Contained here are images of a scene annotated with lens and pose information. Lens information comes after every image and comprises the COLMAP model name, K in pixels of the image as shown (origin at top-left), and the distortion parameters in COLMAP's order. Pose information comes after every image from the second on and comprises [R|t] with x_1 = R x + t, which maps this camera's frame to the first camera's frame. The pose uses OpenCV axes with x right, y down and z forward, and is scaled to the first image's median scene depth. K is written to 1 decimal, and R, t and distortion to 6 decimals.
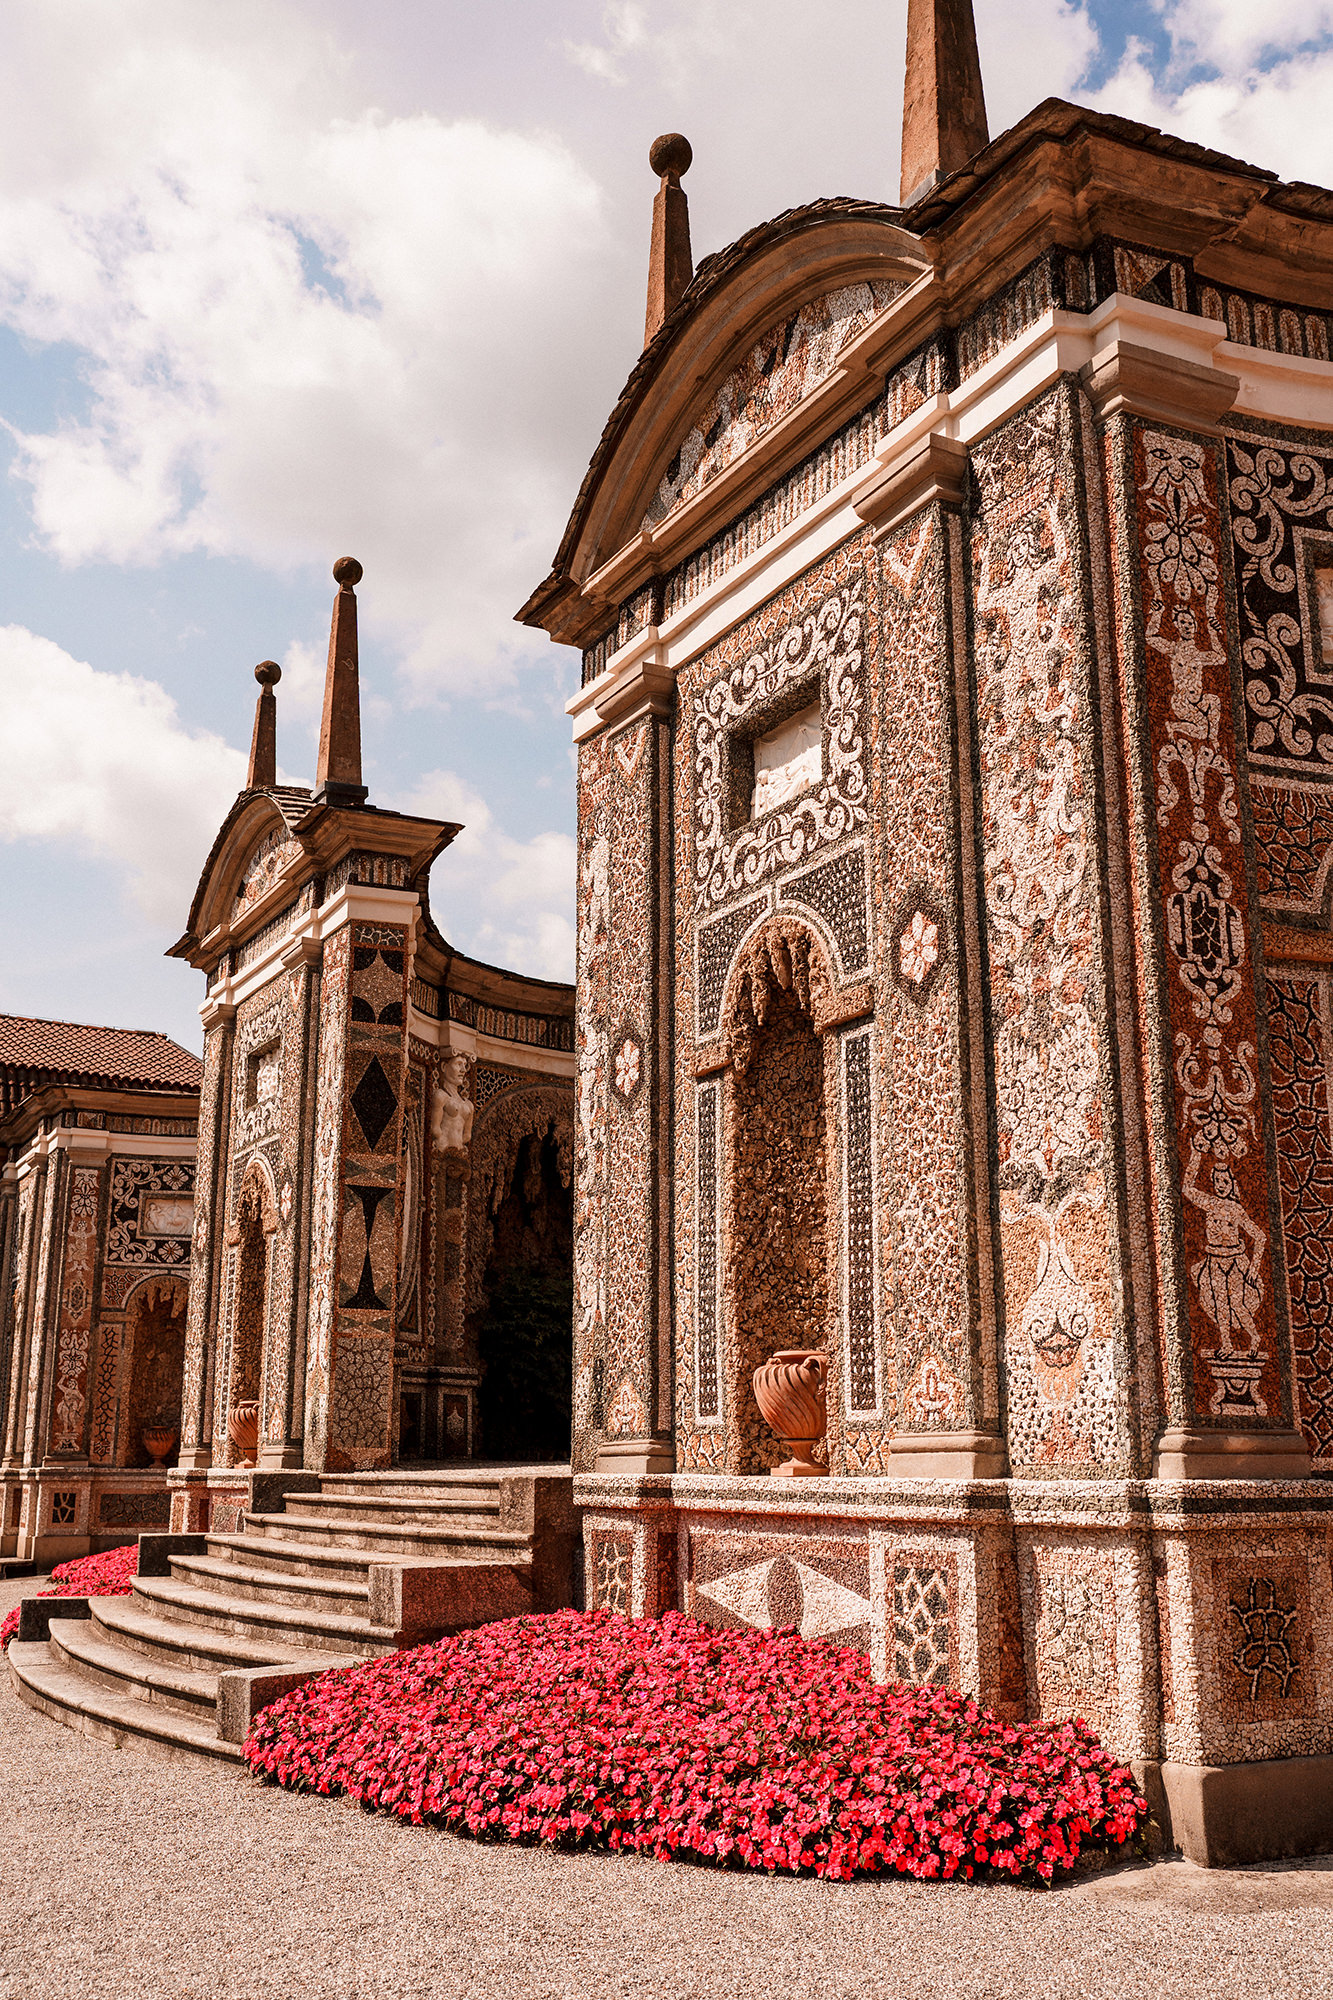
lens RADIAL K [[1877.1, 0, 666.5], [0, 1877.1, 1000.0], [0, 0, 1]] dist [-0.069352, 0.170600]
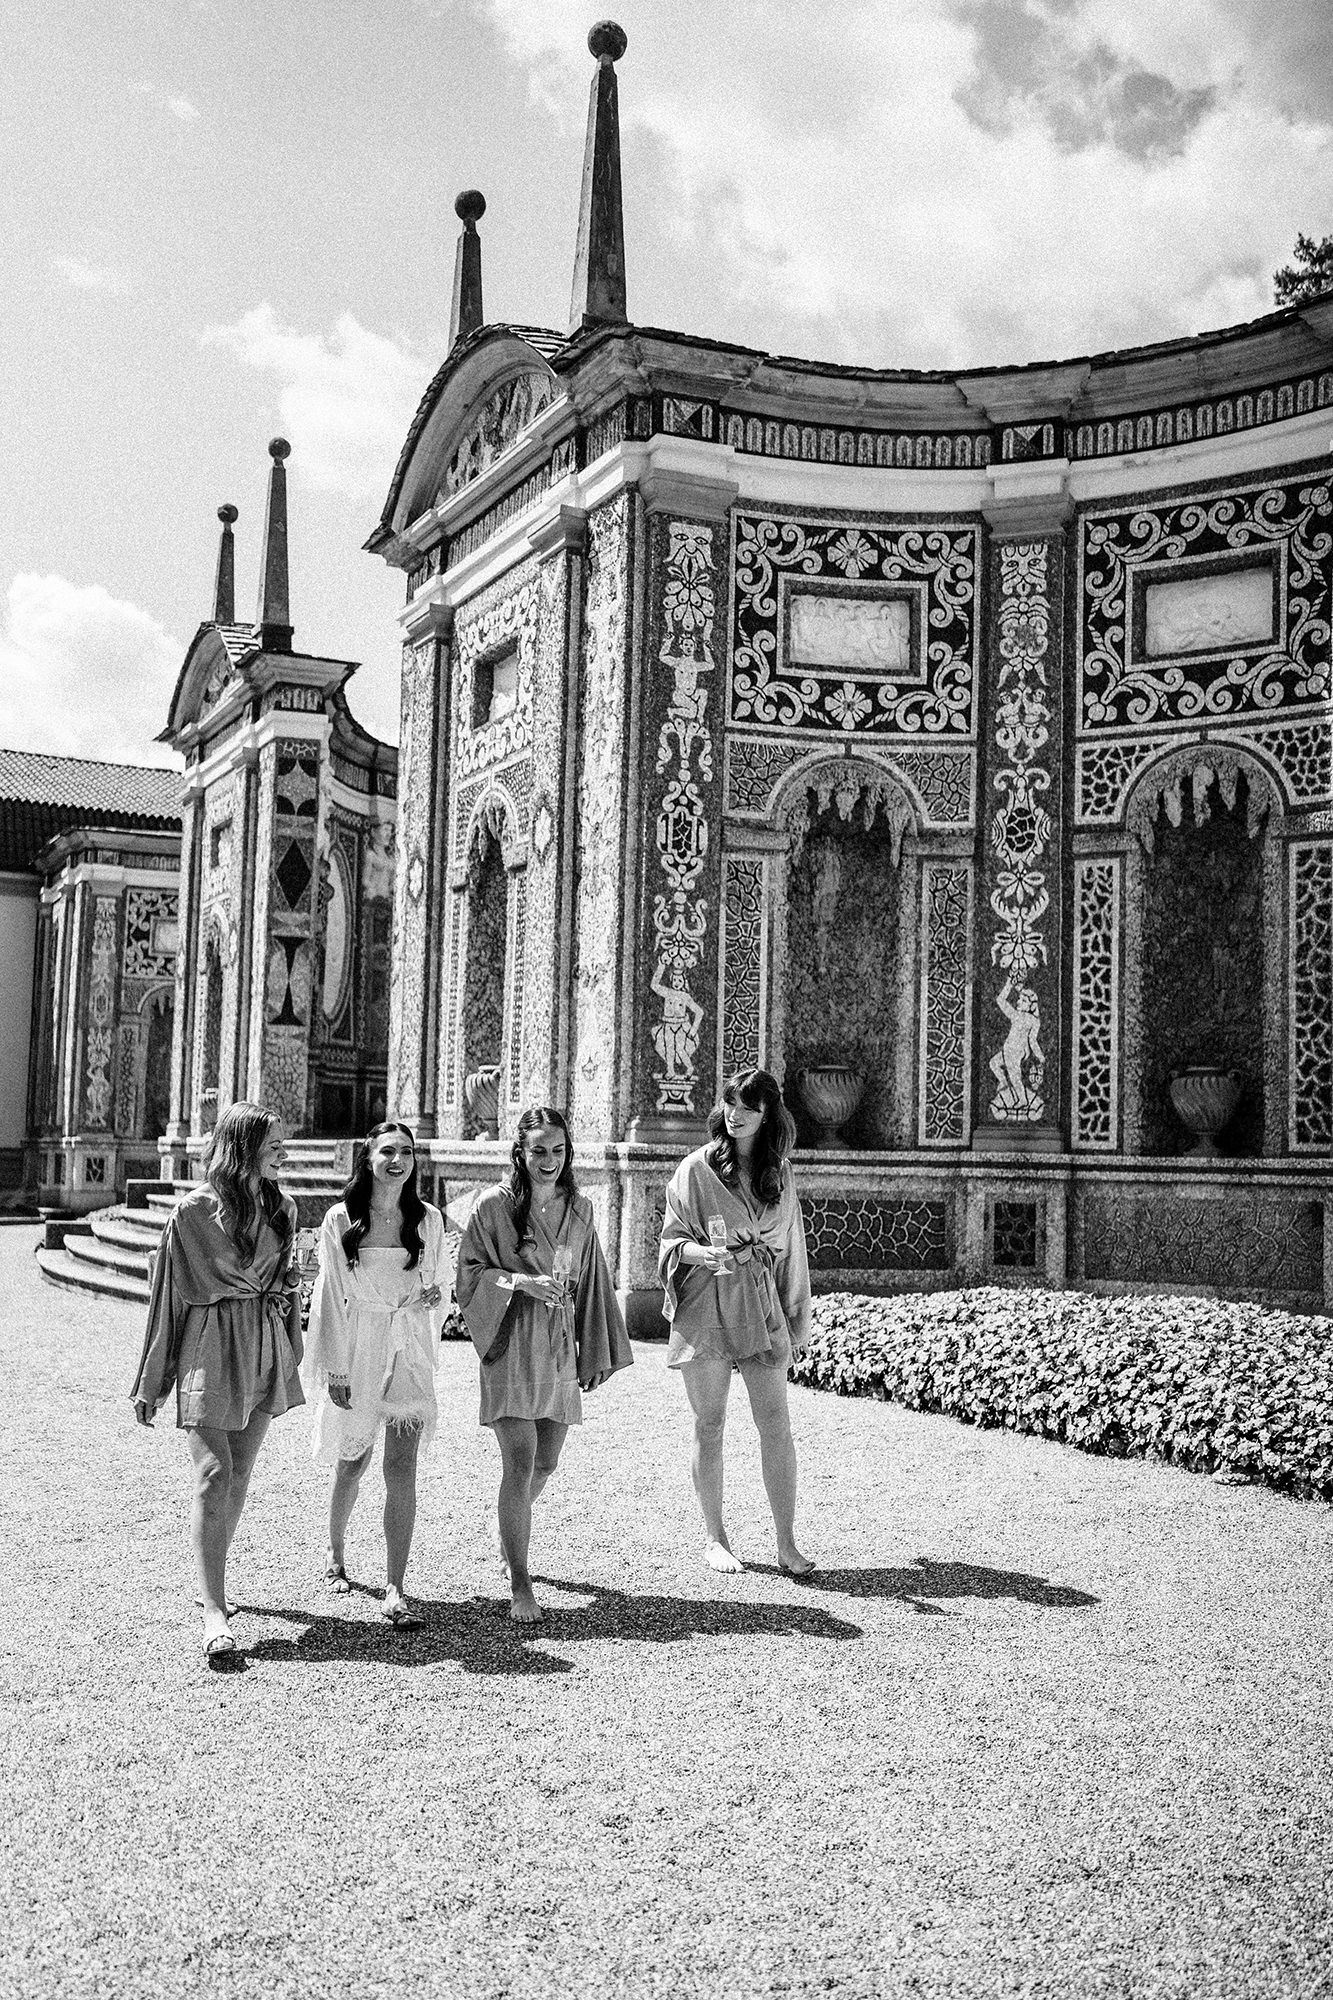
lens RADIAL K [[1877.1, 0, 666.5], [0, 1877.1, 1000.0], [0, 0, 1]] dist [-0.069352, 0.170600]
pose [[0.999440, 0.020479, -0.026445, 0.238864], [-0.016005, 0.987068, 0.159500, -0.120157], [0.029369, -0.158988, 0.986844, -0.540934]]
